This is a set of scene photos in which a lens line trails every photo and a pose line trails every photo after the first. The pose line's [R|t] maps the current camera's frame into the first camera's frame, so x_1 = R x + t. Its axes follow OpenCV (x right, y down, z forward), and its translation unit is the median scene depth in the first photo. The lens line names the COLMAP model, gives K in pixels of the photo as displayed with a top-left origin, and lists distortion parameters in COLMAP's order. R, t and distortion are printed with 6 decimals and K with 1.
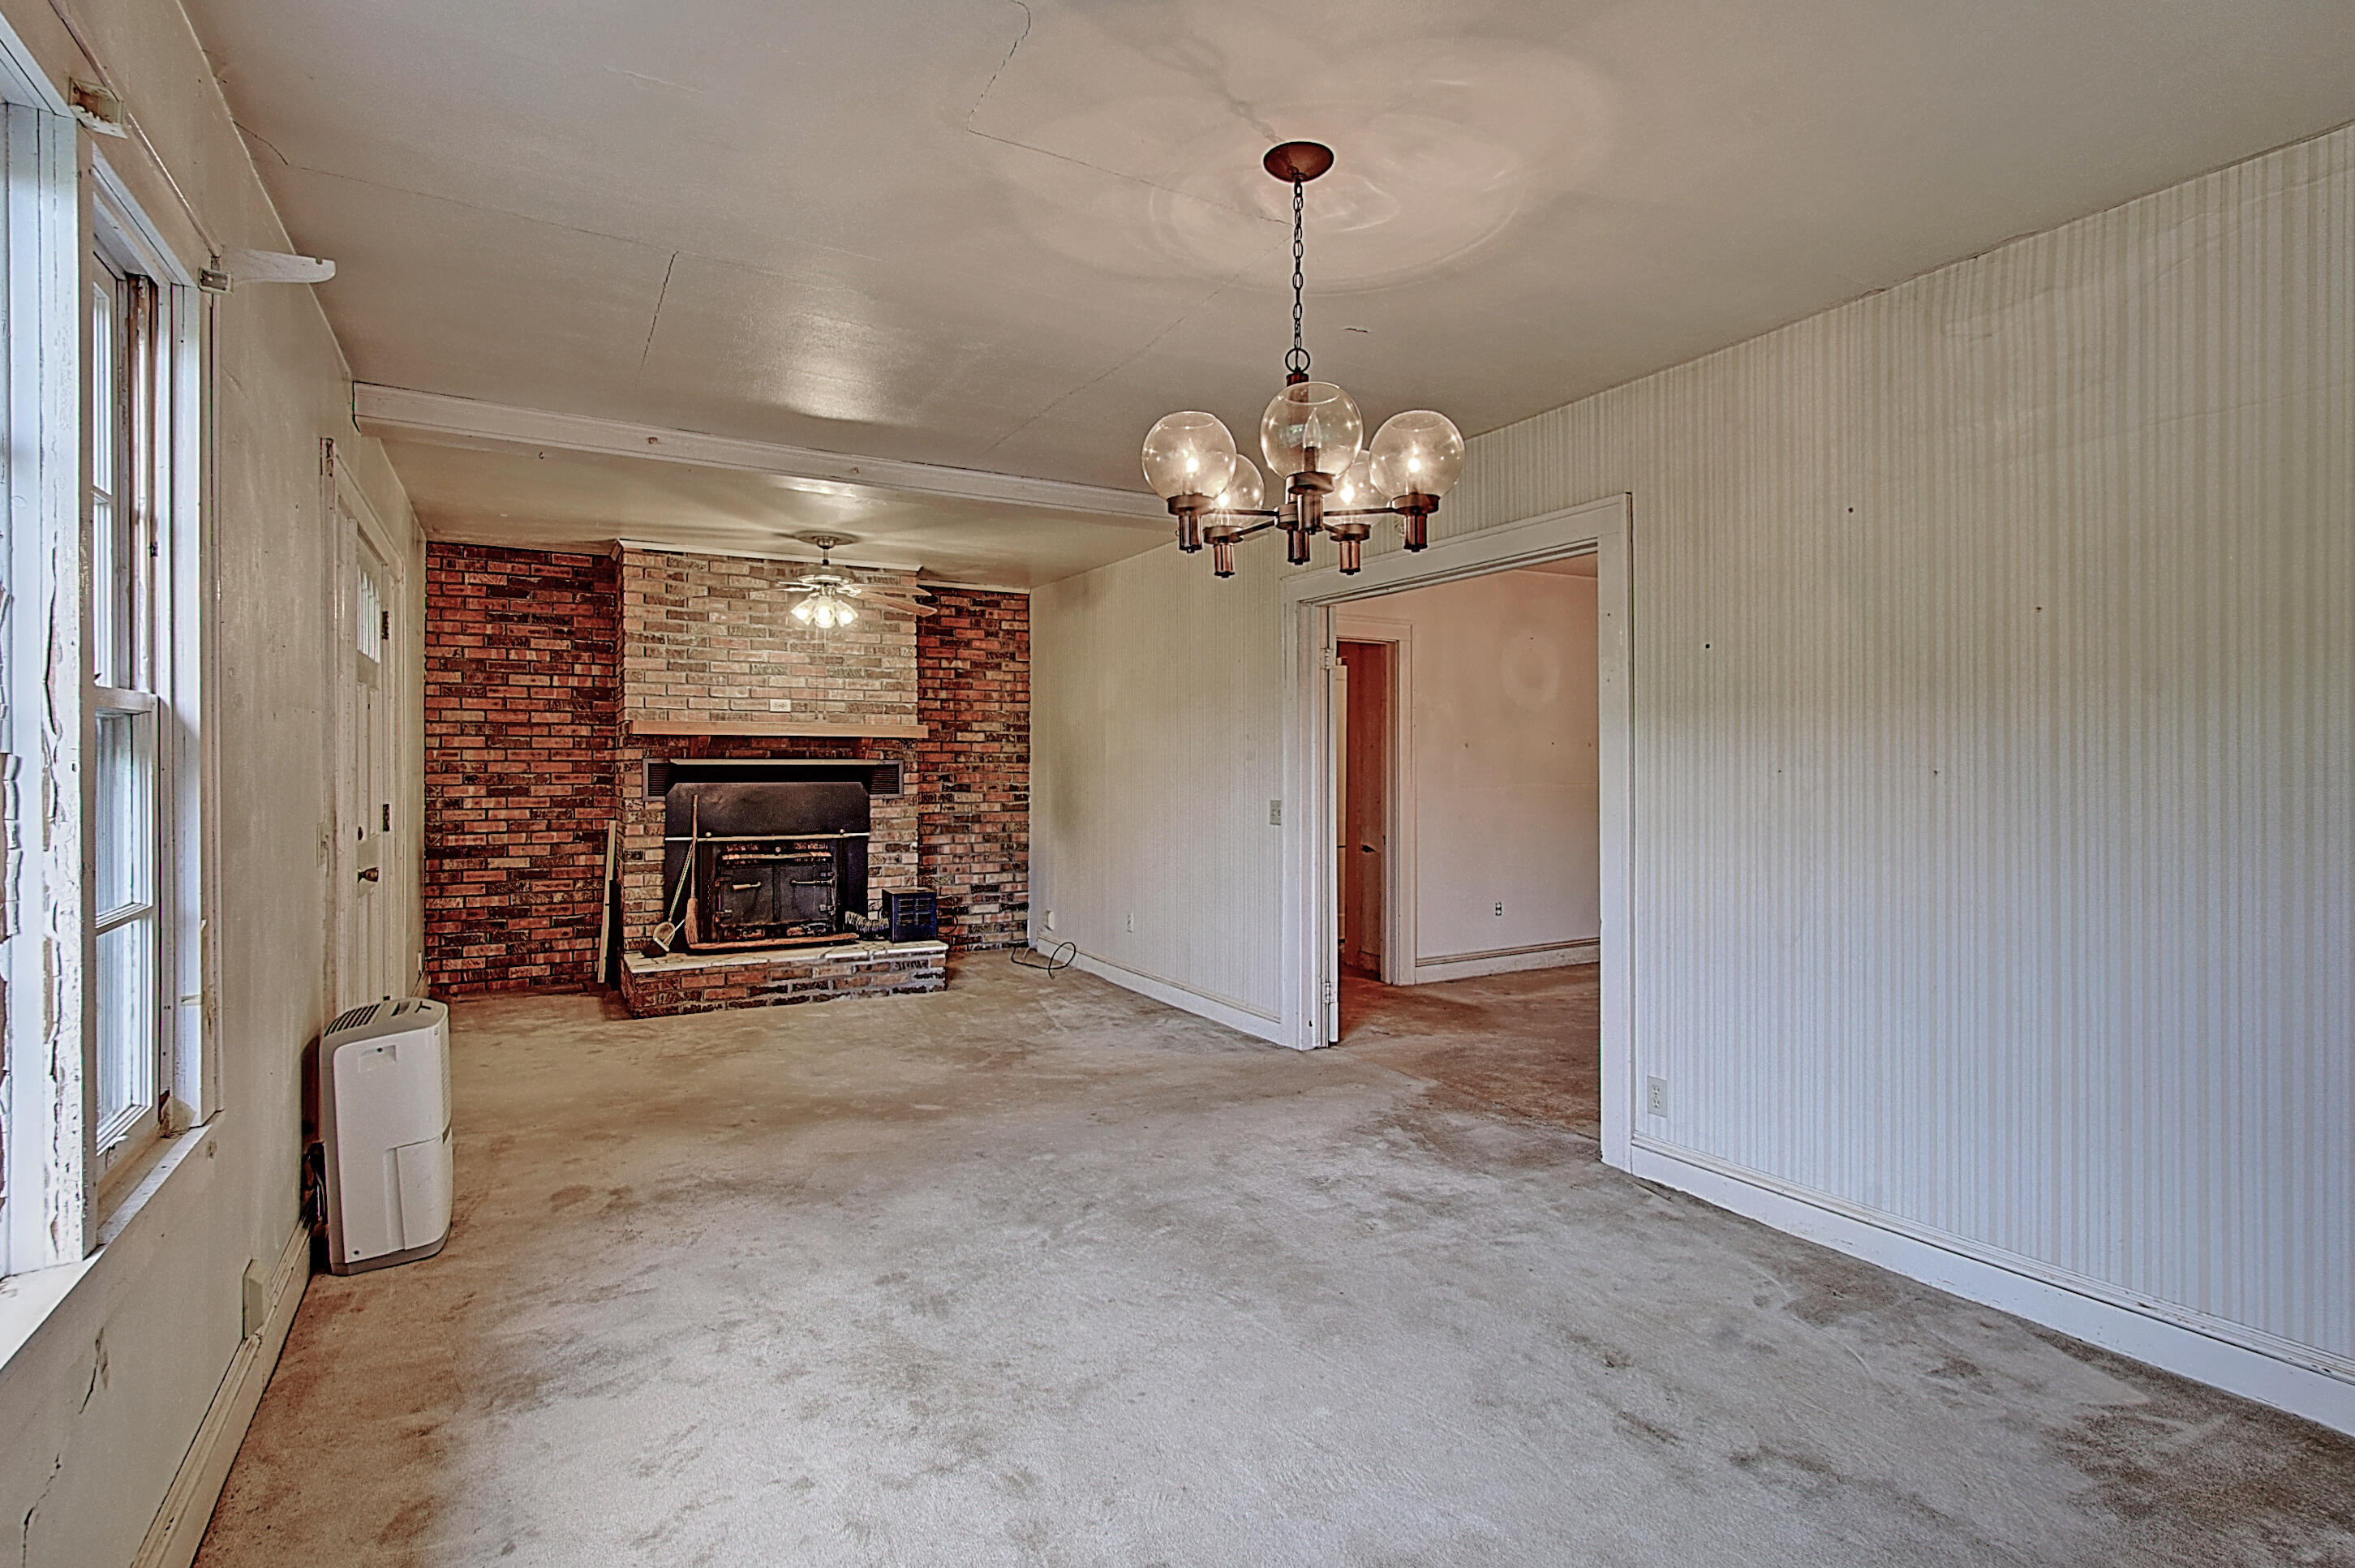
lens RADIAL K [[1151.1, 0, 1177.1], [0, 1151.1, 786.7], [0, 0, 1]] dist [-0.002930, -0.000254]
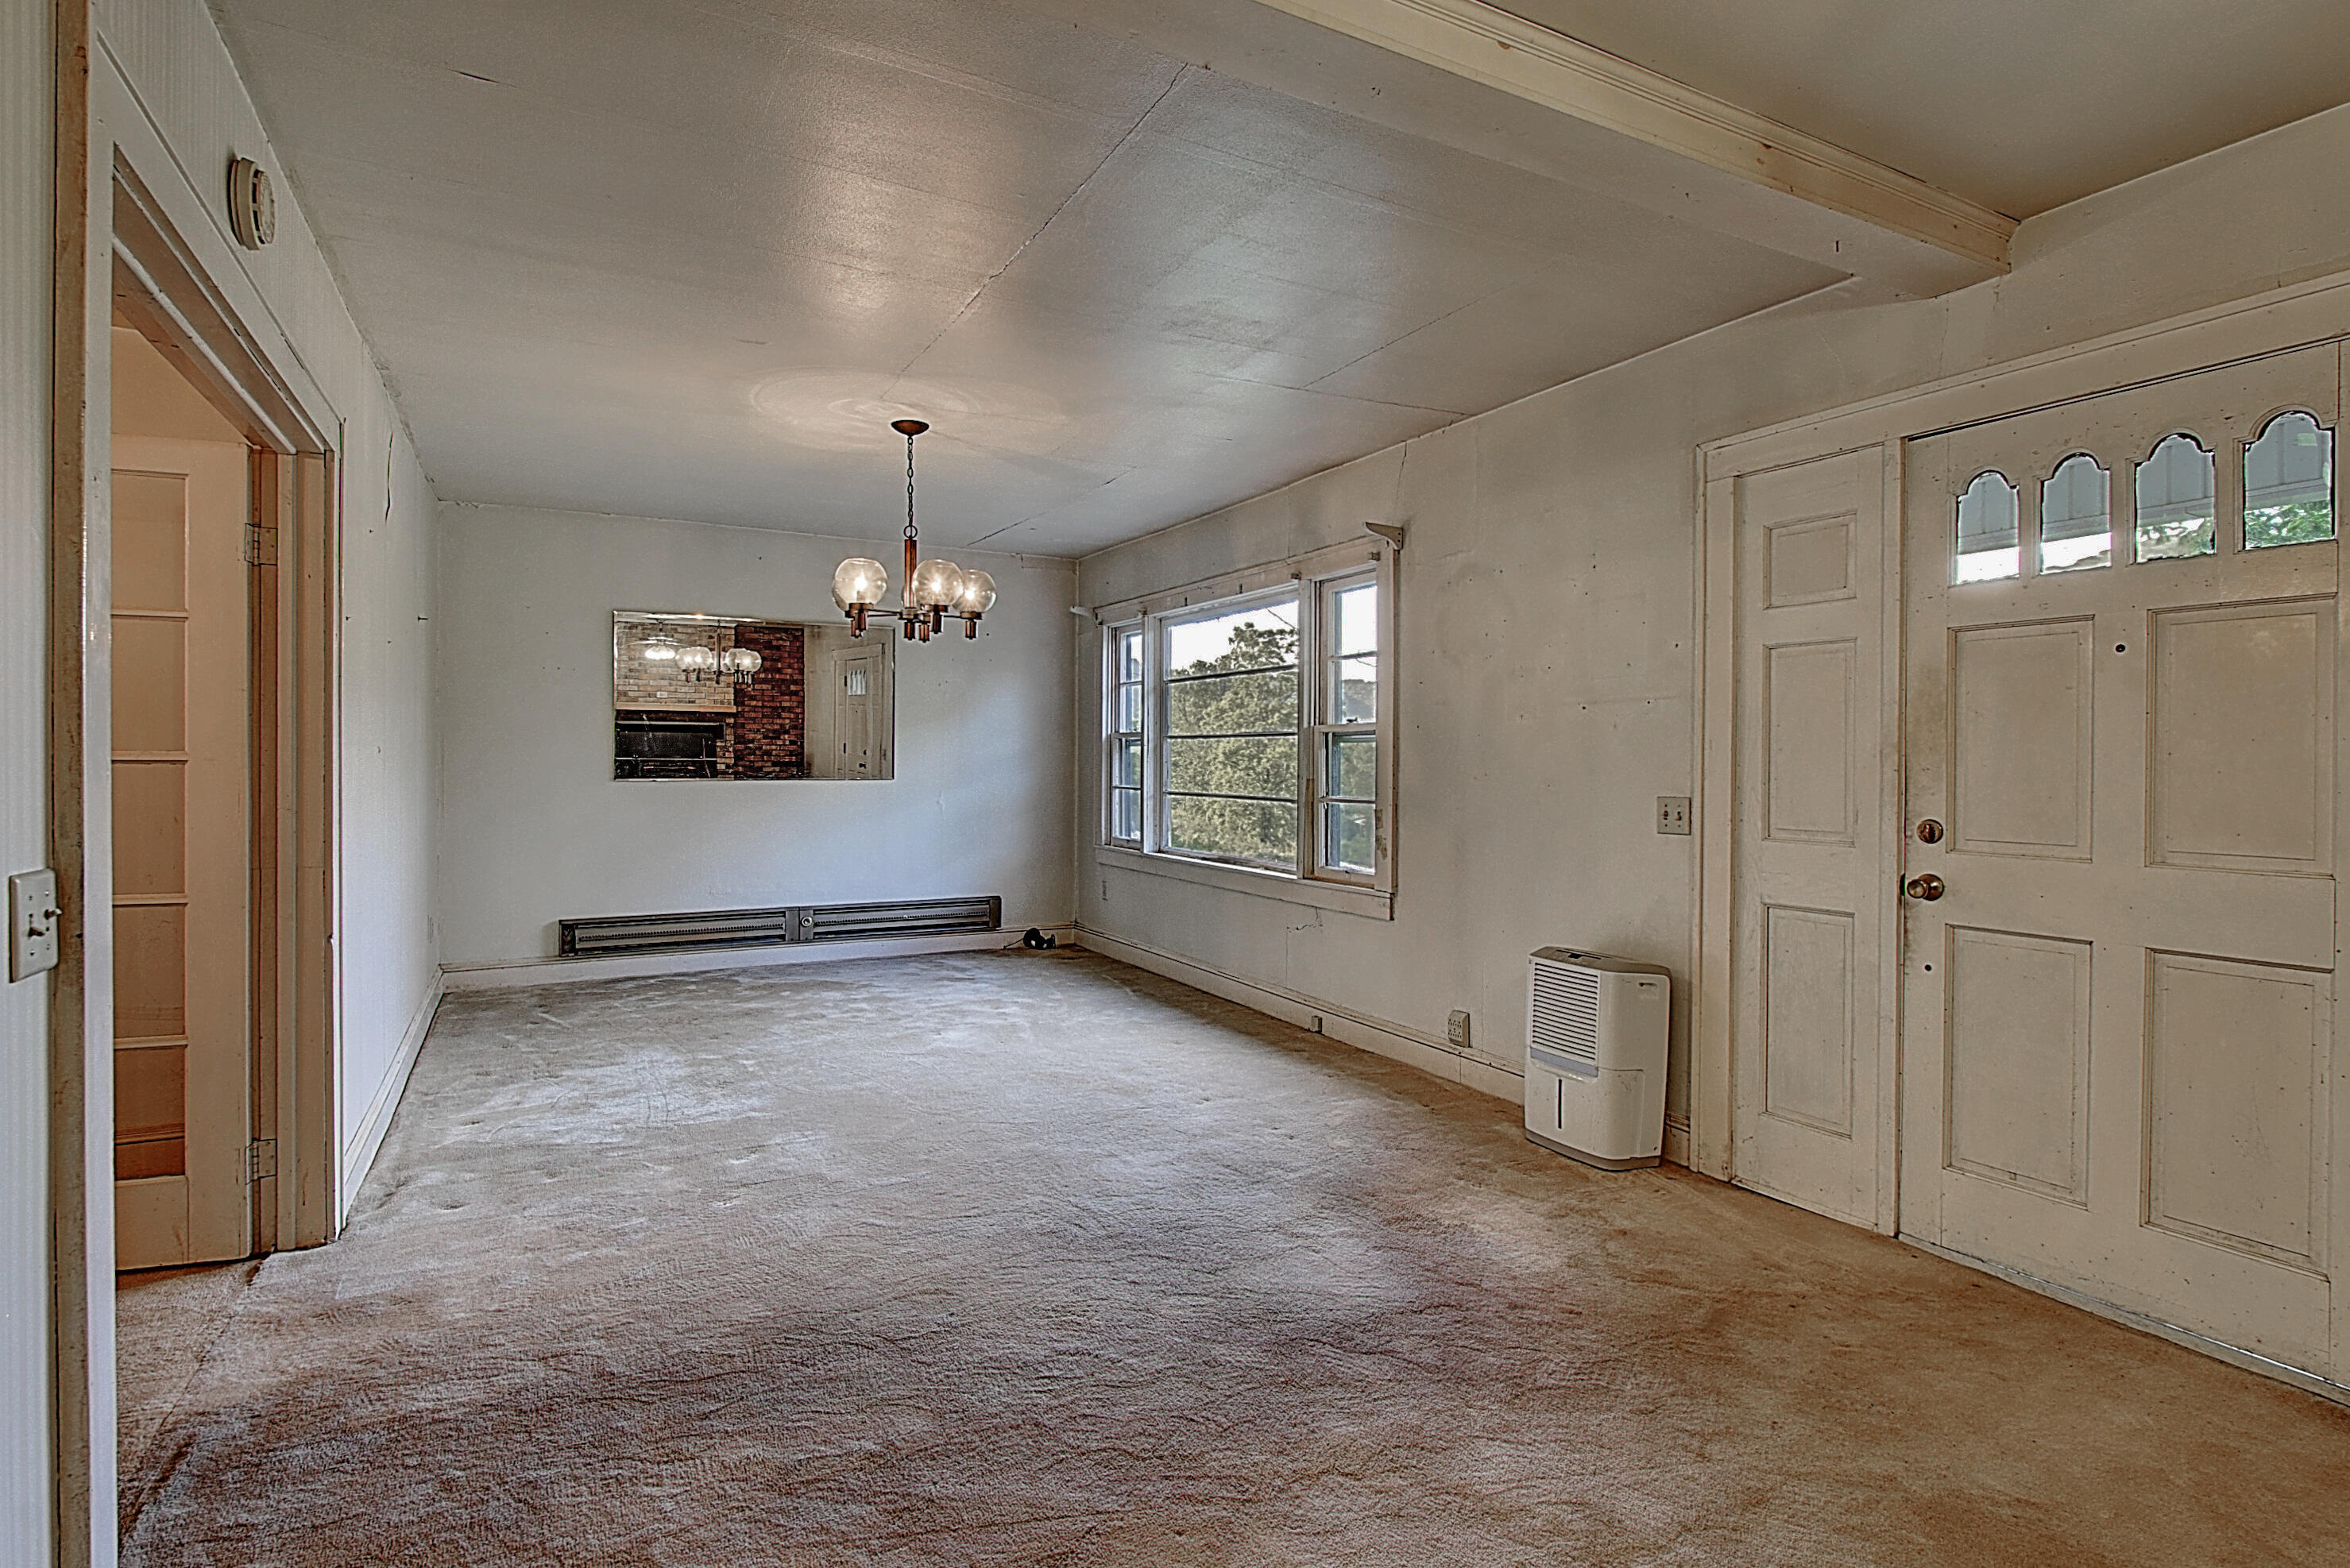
lens RADIAL K [[1148.6, 0, 1163.0], [0, 1148.6, 774.7], [0, 0, 1]] dist [-0.002930, -0.000254]
pose [[-0.999442, -0.002383, 0.033318, -0.261765], [-0.002175, 0.999978, 0.006276, 0.007541], [-0.033332, 0.006200, -0.999425, 2.024644]]
